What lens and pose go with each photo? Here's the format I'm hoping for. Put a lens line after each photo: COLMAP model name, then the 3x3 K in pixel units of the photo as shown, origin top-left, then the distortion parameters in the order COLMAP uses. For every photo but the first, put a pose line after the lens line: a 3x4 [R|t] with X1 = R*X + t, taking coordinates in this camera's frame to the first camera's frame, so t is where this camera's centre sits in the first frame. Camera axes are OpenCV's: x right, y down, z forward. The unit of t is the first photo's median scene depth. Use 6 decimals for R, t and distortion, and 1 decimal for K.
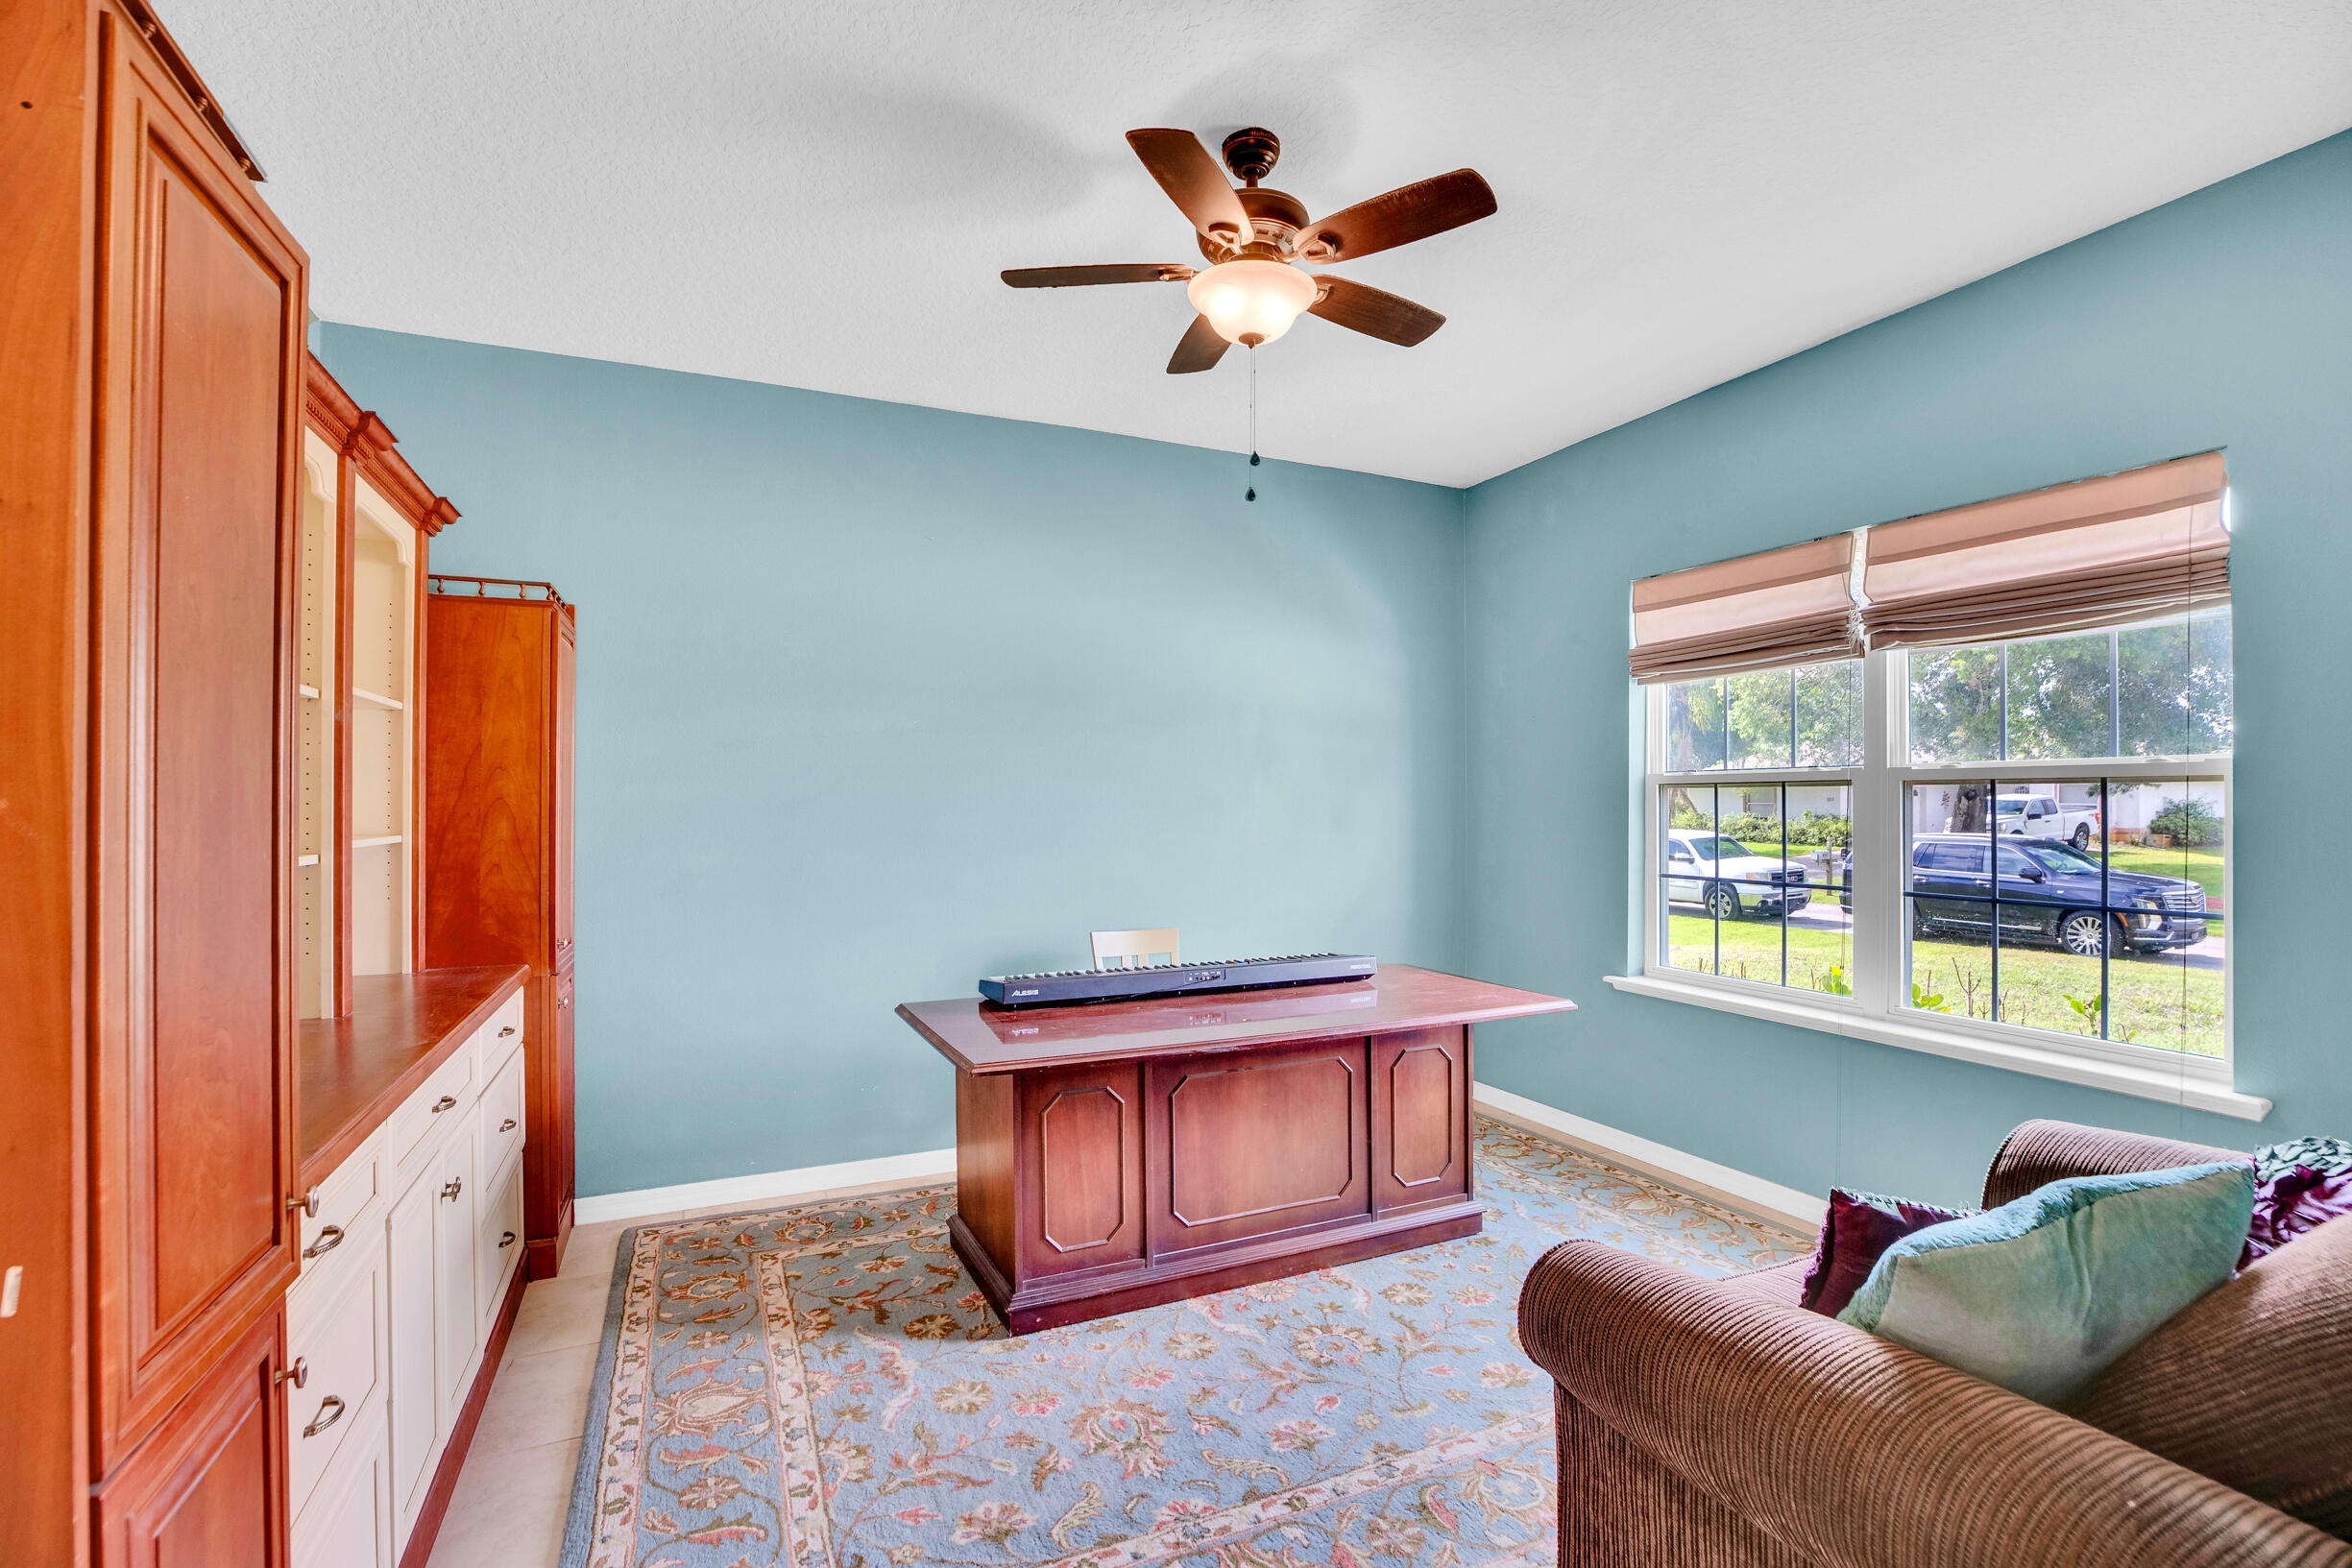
lens RADIAL K [[1081.4, 0, 1196.0], [0, 1081.4, 803.1], [0, 0, 1]] dist [-0.046100, 0.014131]
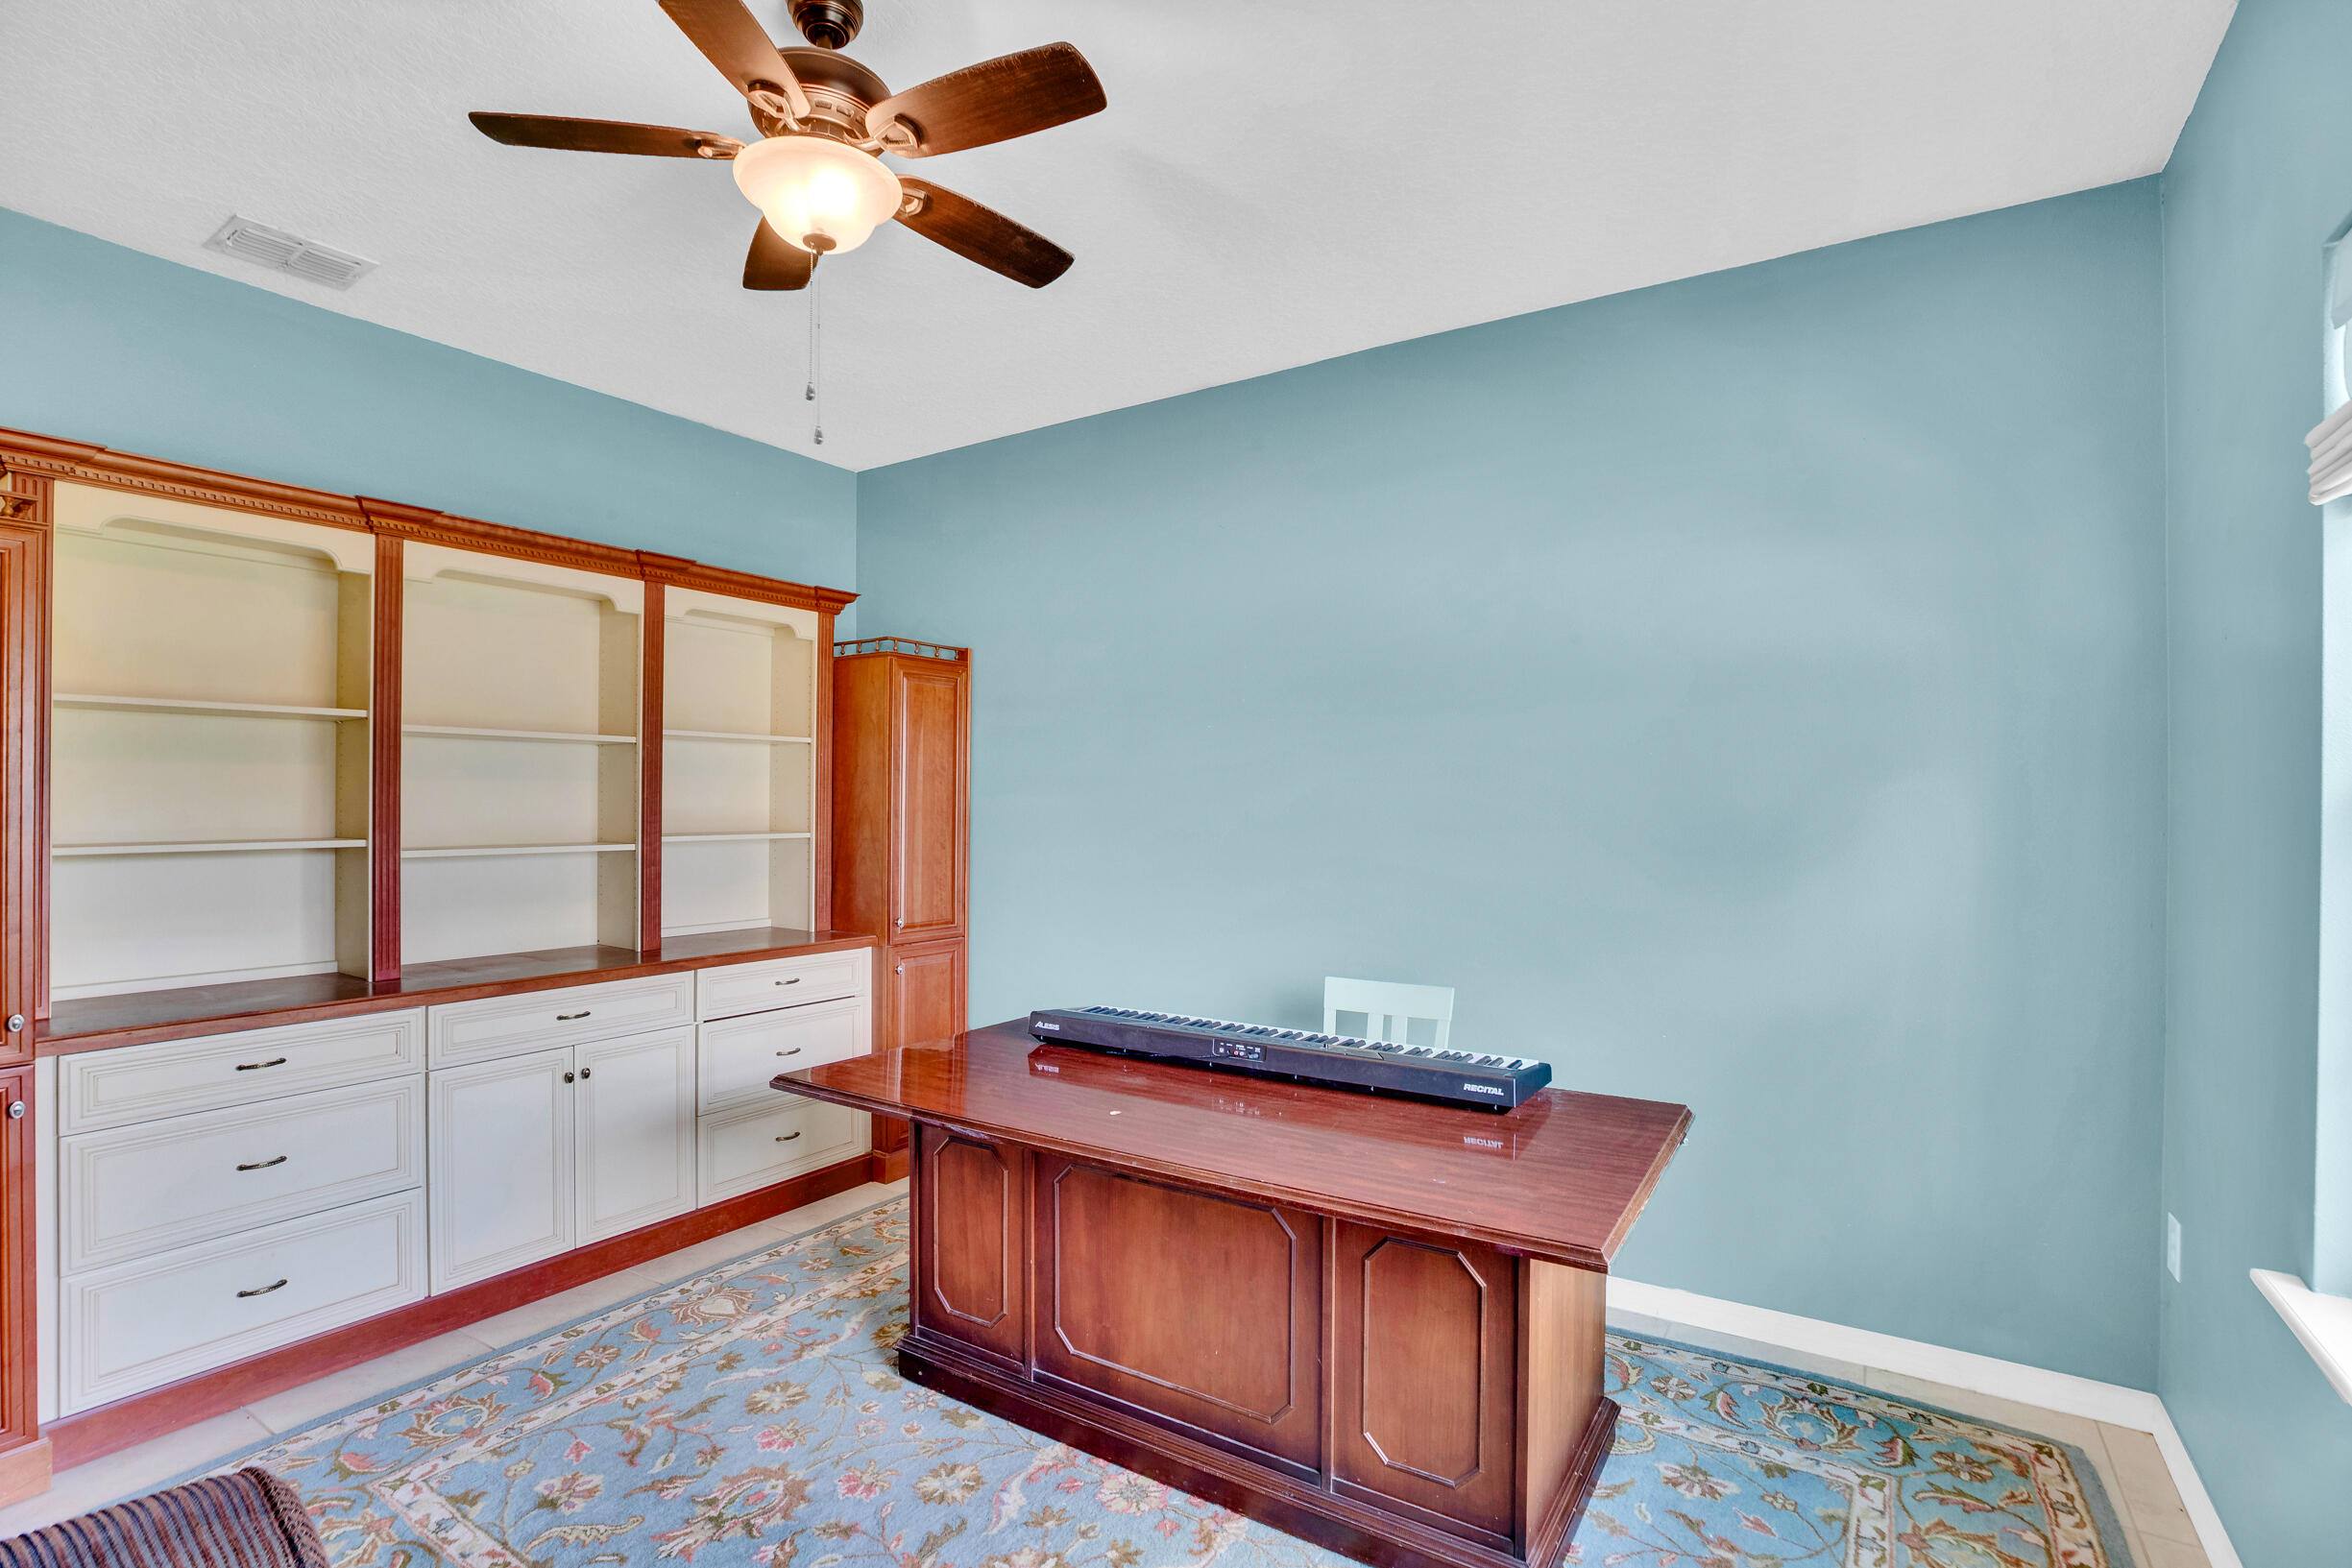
lens RADIAL K [[1093.7, 0, 1201.8], [0, 1093.7, 796.9], [0, 0, 1]] dist [-0.032831, 0.012595]
pose [[0.530487, -0.004335, -0.847682, 0.749582], [-0.001599, 0.999980, -0.006115, -0.009143], [0.847692, 0.004600, 0.530469, 0.681625]]
